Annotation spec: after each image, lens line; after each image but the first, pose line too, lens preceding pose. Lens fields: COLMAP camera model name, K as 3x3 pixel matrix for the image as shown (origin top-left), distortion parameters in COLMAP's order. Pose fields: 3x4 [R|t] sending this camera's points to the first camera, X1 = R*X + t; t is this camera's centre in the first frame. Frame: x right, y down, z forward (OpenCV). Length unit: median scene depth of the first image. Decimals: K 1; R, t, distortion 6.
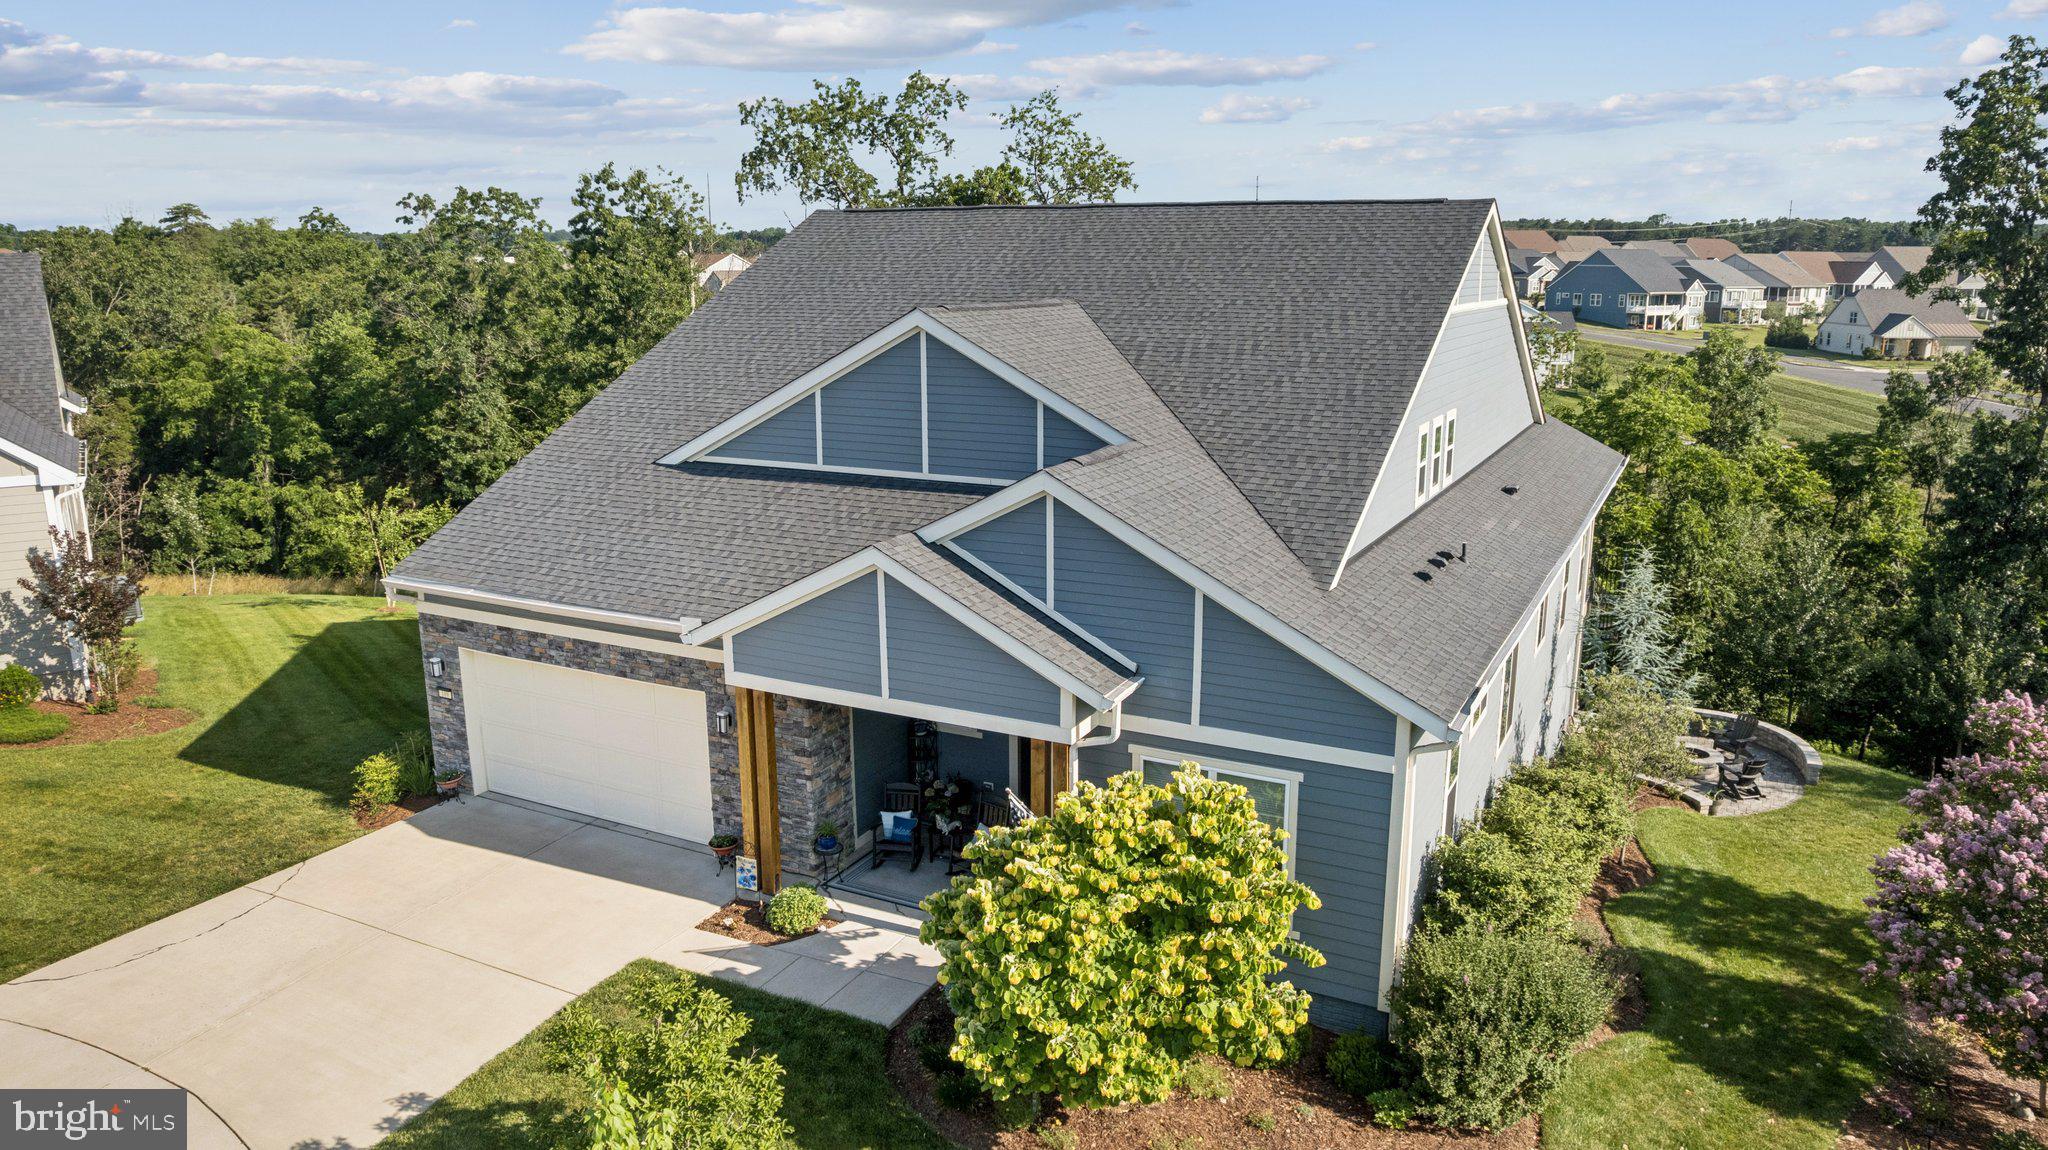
lens RADIAL K [[1308.4, 0, 1024.0], [0, 1308.4, 575.0], [0, 0, 1]] dist [-0.078179, 0.074479]
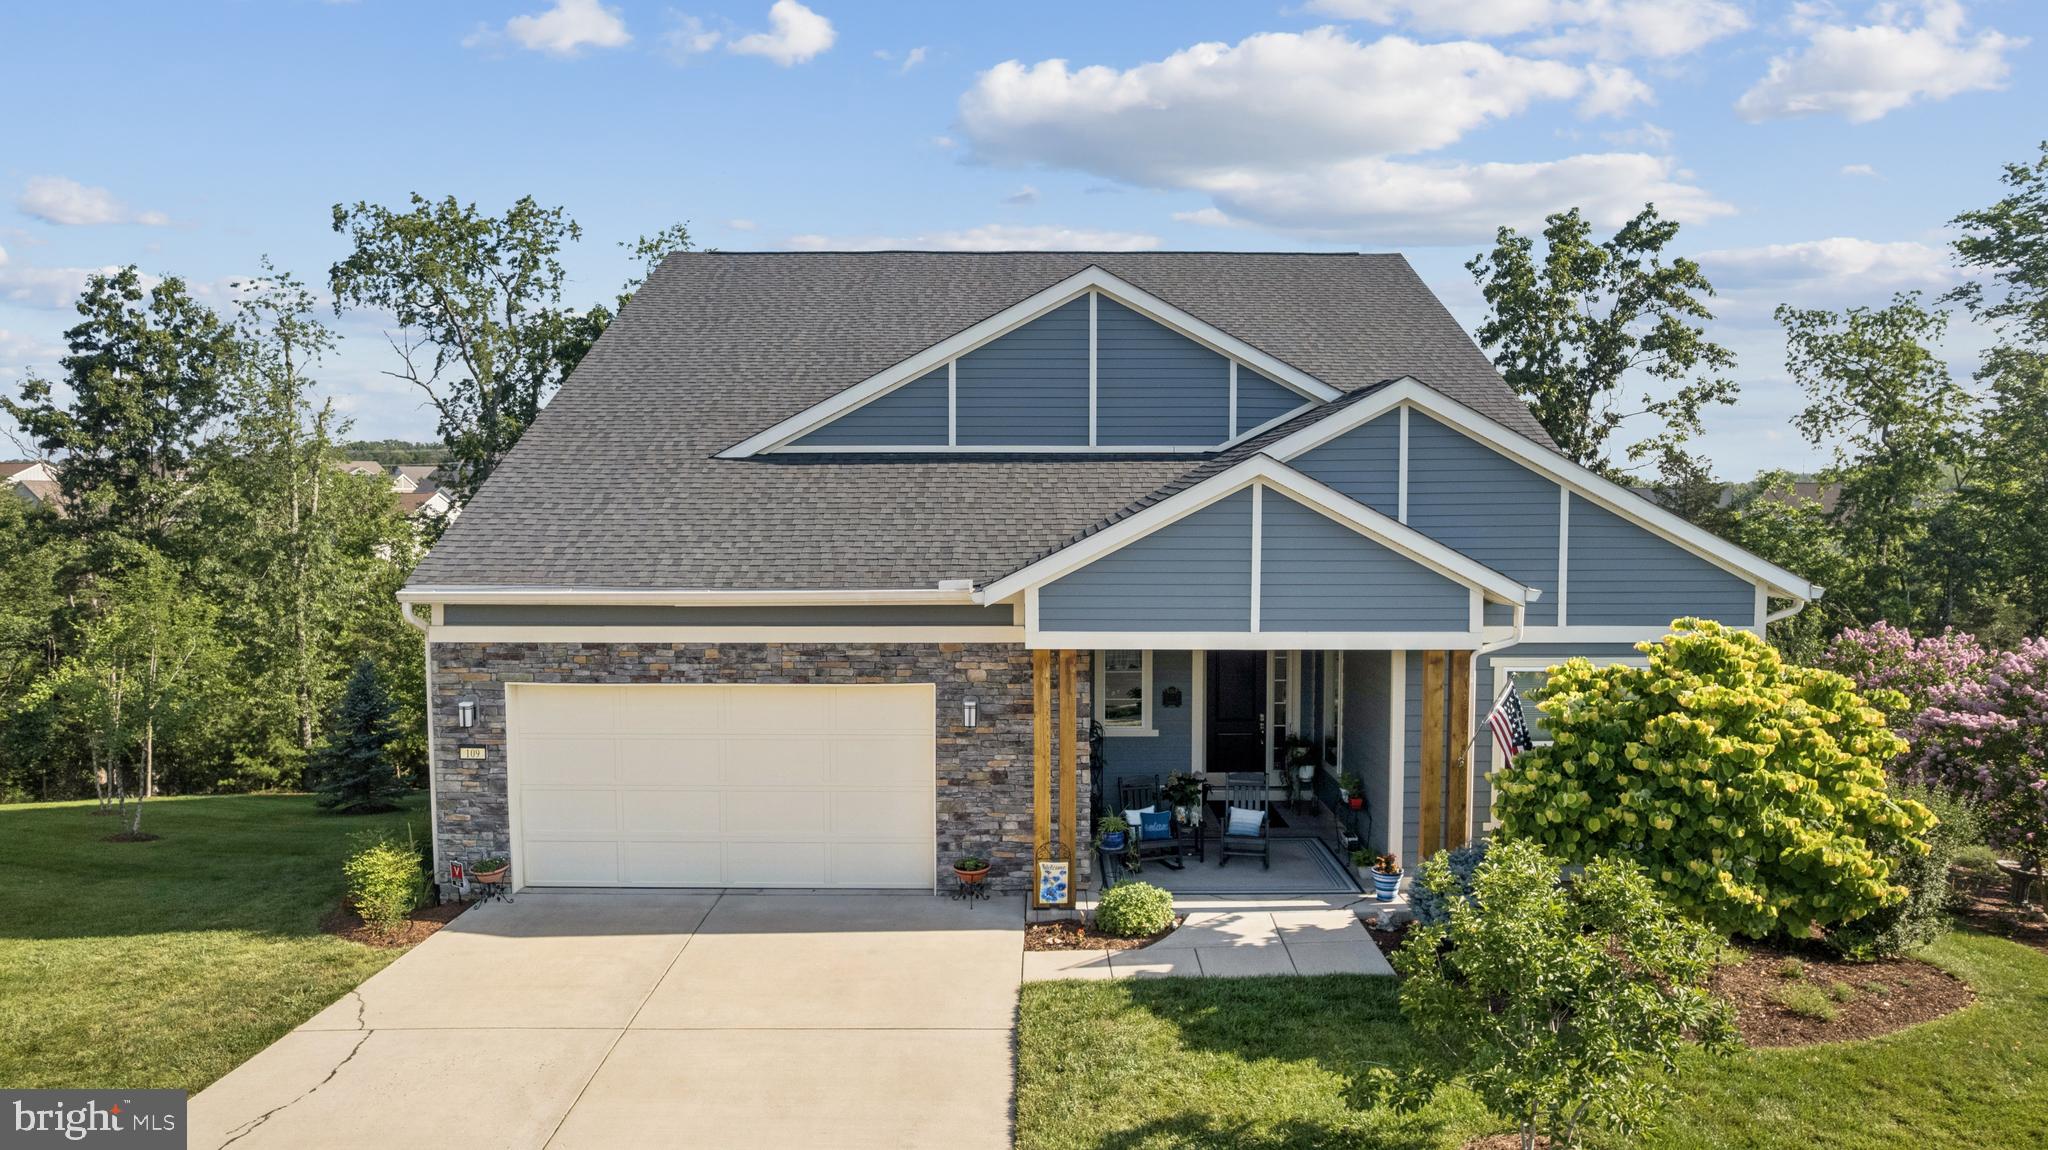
lens RADIAL K [[1308.4, 0, 1024.0], [0, 1308.4, 575.0], [0, 0, 1]] dist [-0.078179, 0.074479]
pose [[0.901007, -0.028940, 0.432838, -0.504173], [0.099035, 0.985146, -0.140285, 0.132014], [-0.422349, 0.169264, 0.890489, 0.211392]]
